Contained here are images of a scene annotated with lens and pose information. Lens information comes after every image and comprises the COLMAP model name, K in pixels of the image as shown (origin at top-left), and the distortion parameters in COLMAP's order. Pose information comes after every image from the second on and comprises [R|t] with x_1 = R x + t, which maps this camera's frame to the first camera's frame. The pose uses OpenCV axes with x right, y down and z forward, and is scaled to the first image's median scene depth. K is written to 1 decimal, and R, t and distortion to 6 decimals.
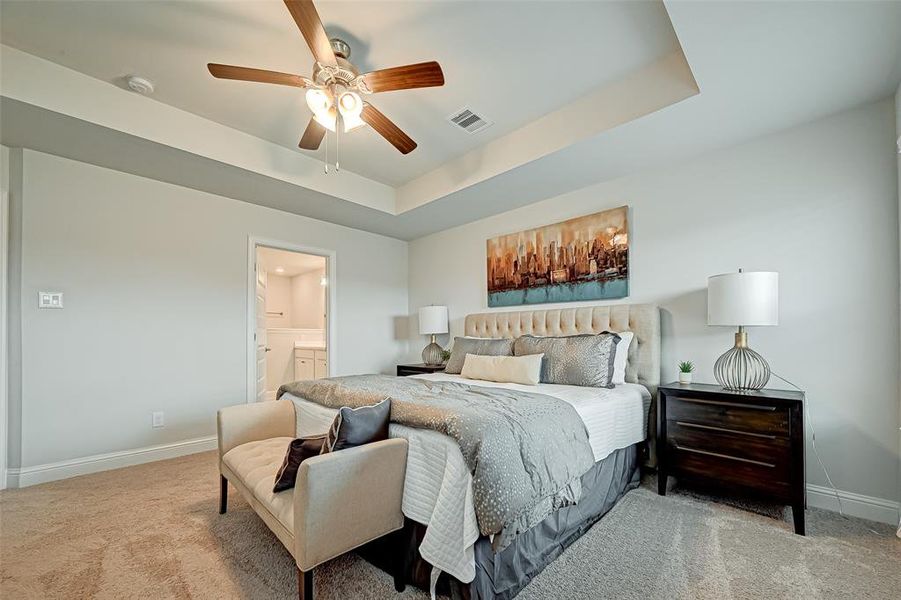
lens RADIAL K [[371.1, 0, 449.2], [0, 371.1, 334.6], [0, 0, 1]] dist [0.000462, -0.000113]
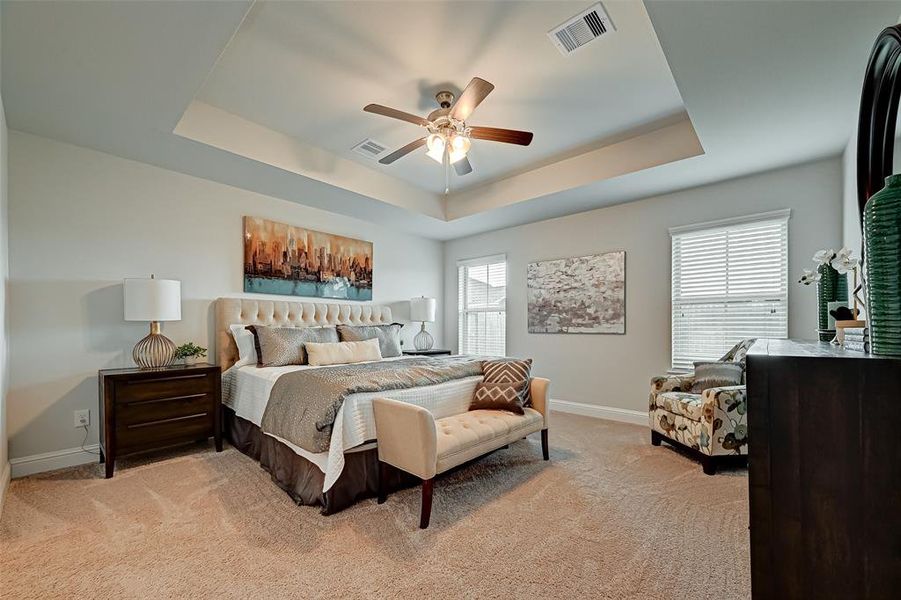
lens RADIAL K [[357.5, 0, 452.1], [0, 357.5, 327.6], [0, 0, 1]] dist [-0.000830, 0.000264]
pose [[-0.072024, -0.003220, 0.997398, -0.875607], [-0.011347, 0.999933, 0.002409, 0.003372], [-0.997338, -0.011144, -0.072056, 0.637533]]
